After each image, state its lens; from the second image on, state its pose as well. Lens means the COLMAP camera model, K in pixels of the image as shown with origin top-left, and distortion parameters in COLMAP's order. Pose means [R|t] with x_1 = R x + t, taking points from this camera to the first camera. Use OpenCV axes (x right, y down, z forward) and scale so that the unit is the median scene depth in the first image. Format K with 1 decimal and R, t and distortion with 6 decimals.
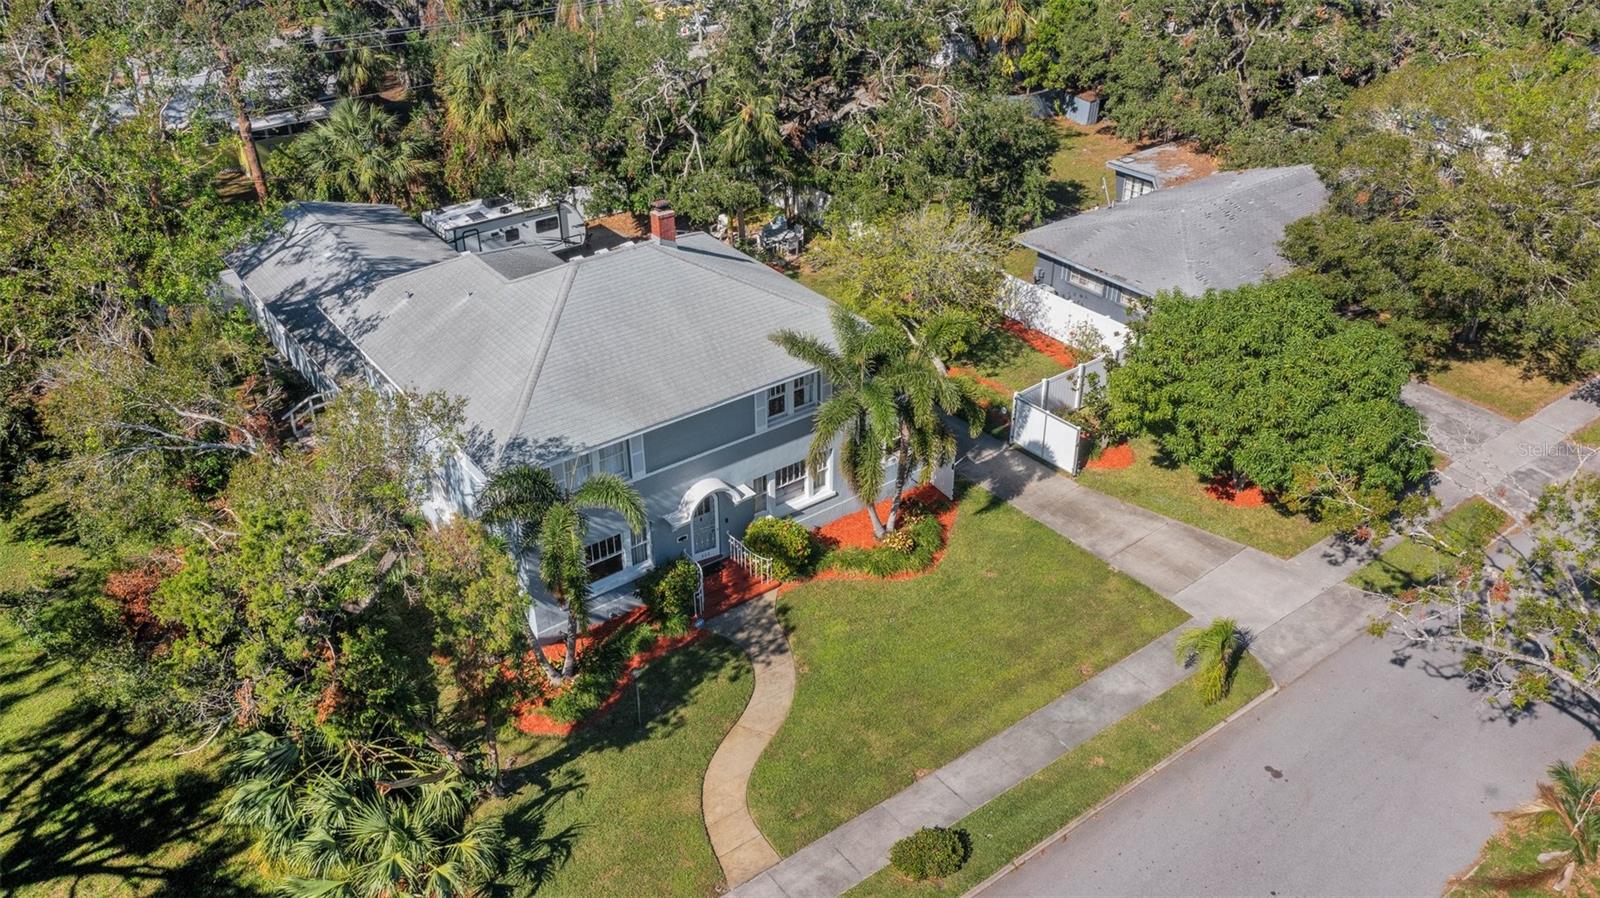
lens RADIAL K [[1253.6, 0, 800.0], [0, 1253.6, 449.0], [0, 0, 1]] dist [-0.000436, -0.039501]
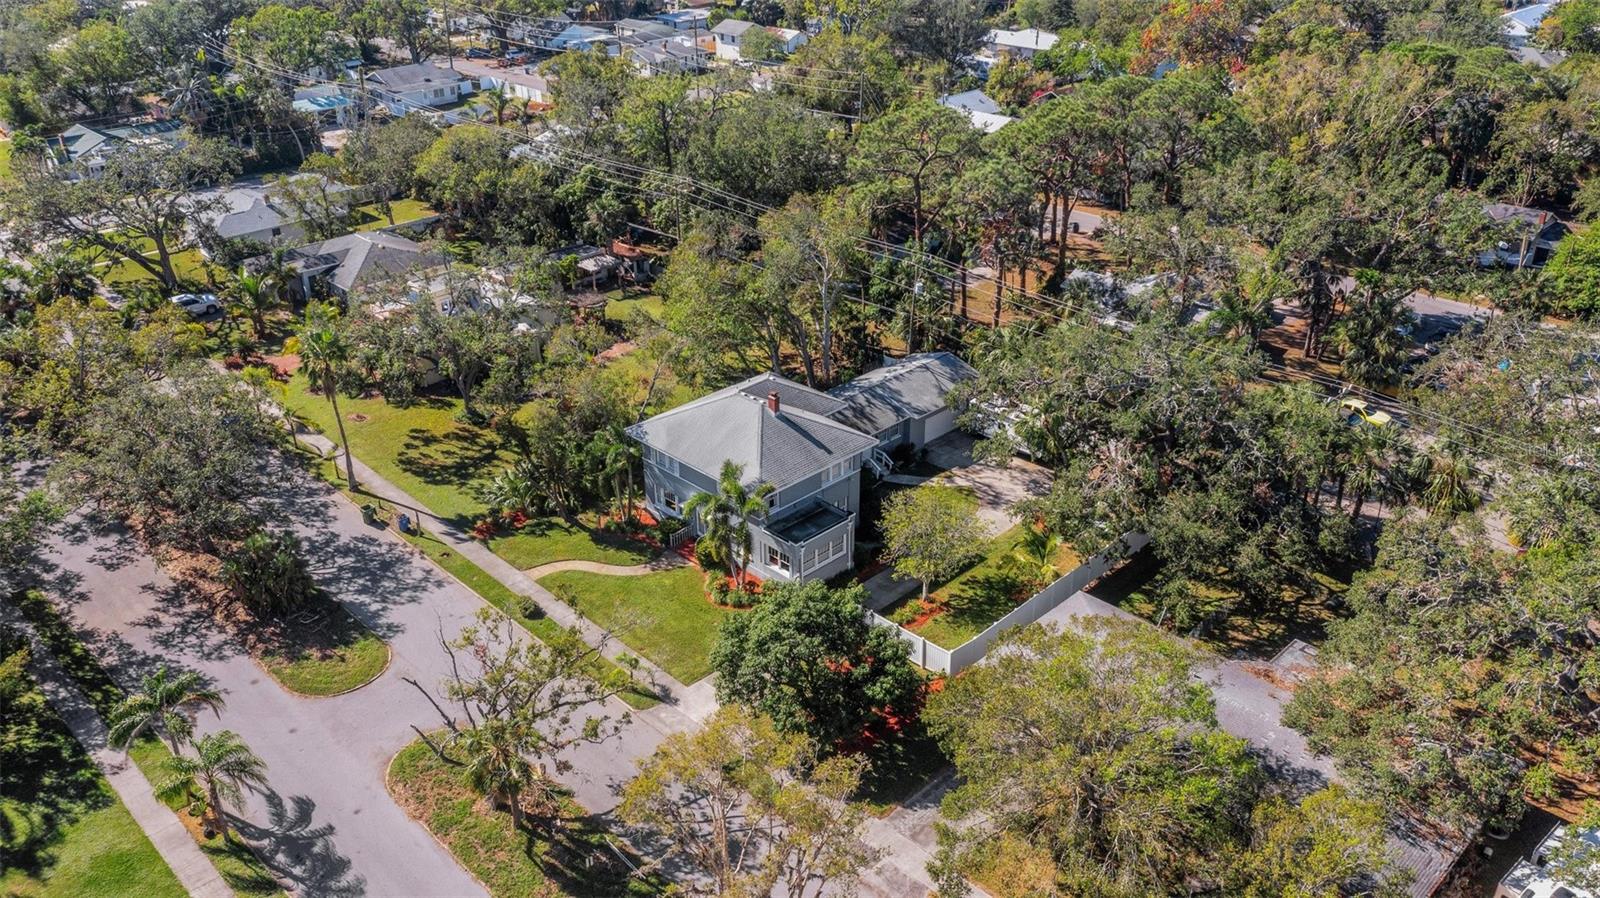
lens RADIAL K [[1265.9, 0, 793.0], [0, 1265.9, 439.0], [0, 0, 1]] dist [-0.012383, -0.000290]
pose [[0.140191, 0.458083, -0.877785, 1.862155], [-0.513396, 0.791682, 0.331154, -0.885773], [0.846623, 0.404227, 0.346165, 0.325961]]
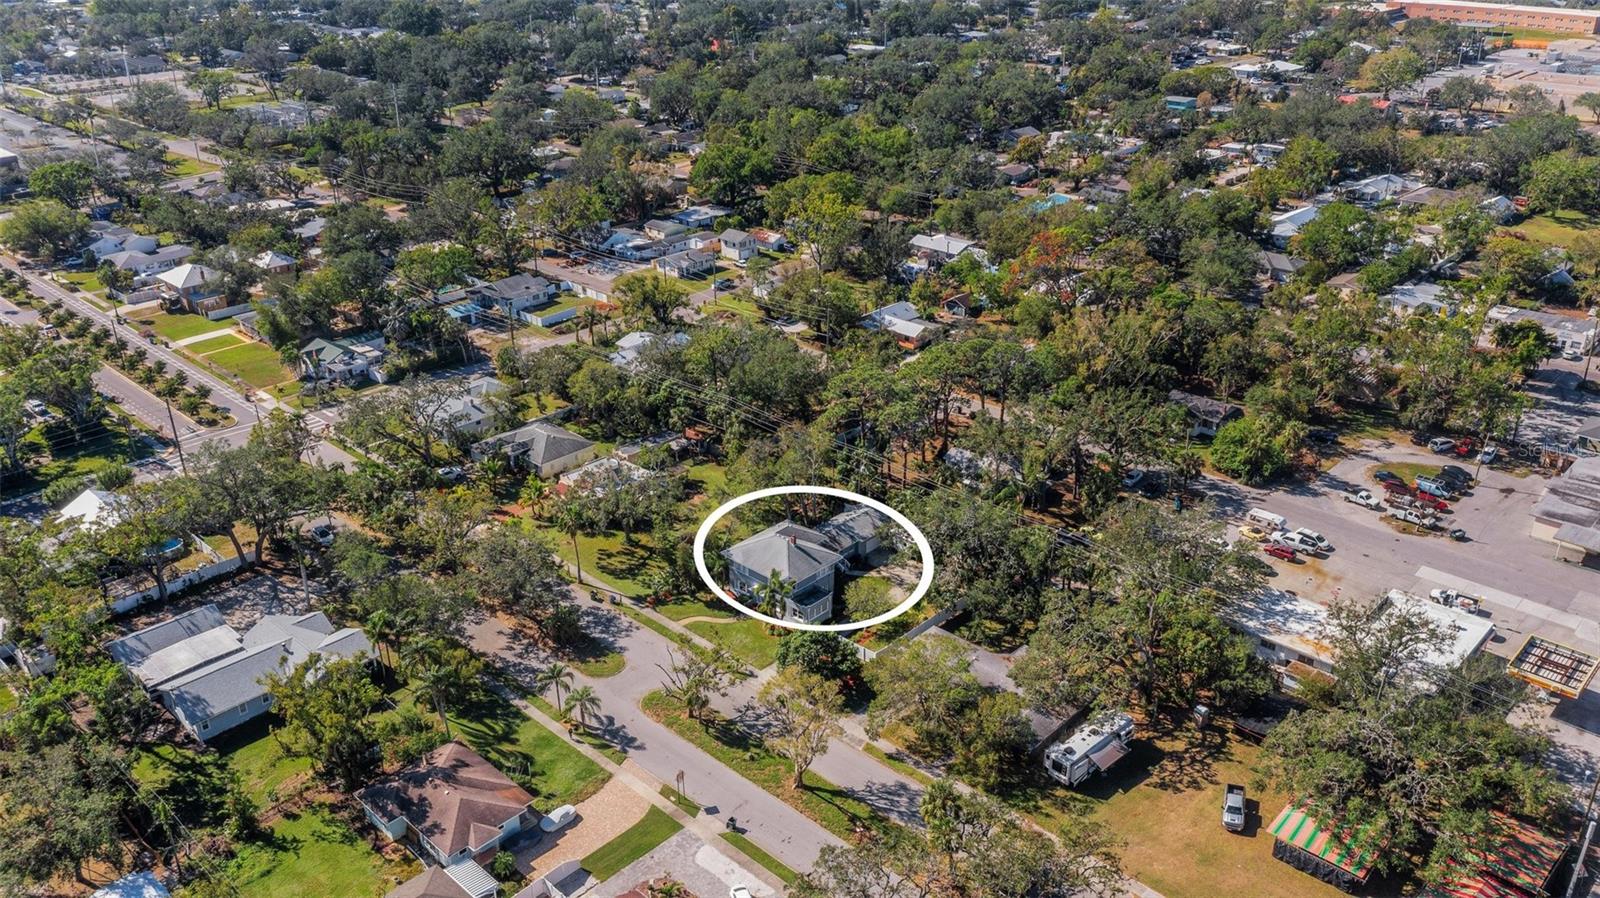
lens RADIAL K [[1265.9, 0, 793.0], [0, 1265.9, 439.0], [0, 0, 1]] dist [-0.012383, -0.000290]
pose [[0.172568, 0.415365, -0.893136, 3.936723], [-0.511459, 0.812706, 0.279139, -1.805773], [0.841802, 0.408632, 0.352689, -0.778850]]
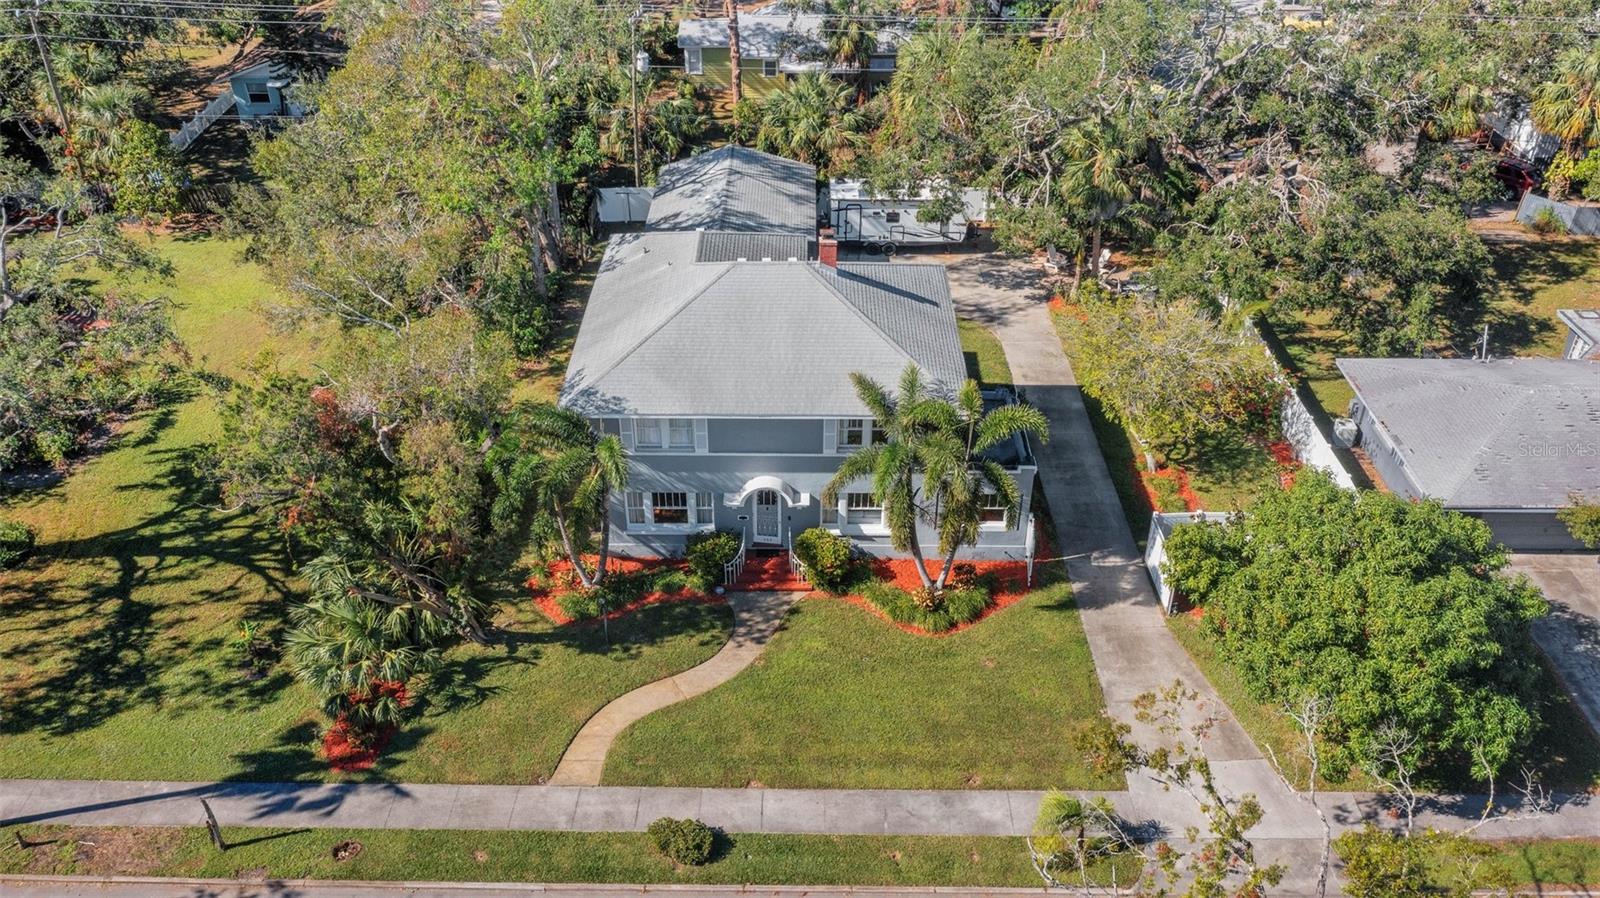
lens RADIAL K [[1265.9, 0, 793.0], [0, 1265.9, 439.0], [0, 0, 1]] dist [-0.012383, -0.000290]
pose [[0.796395, 0.338531, -0.501151, 0.508714], [-0.318699, 0.939178, 0.127968, -0.162265], [0.513991, 0.057803, 0.855846, 0.027483]]
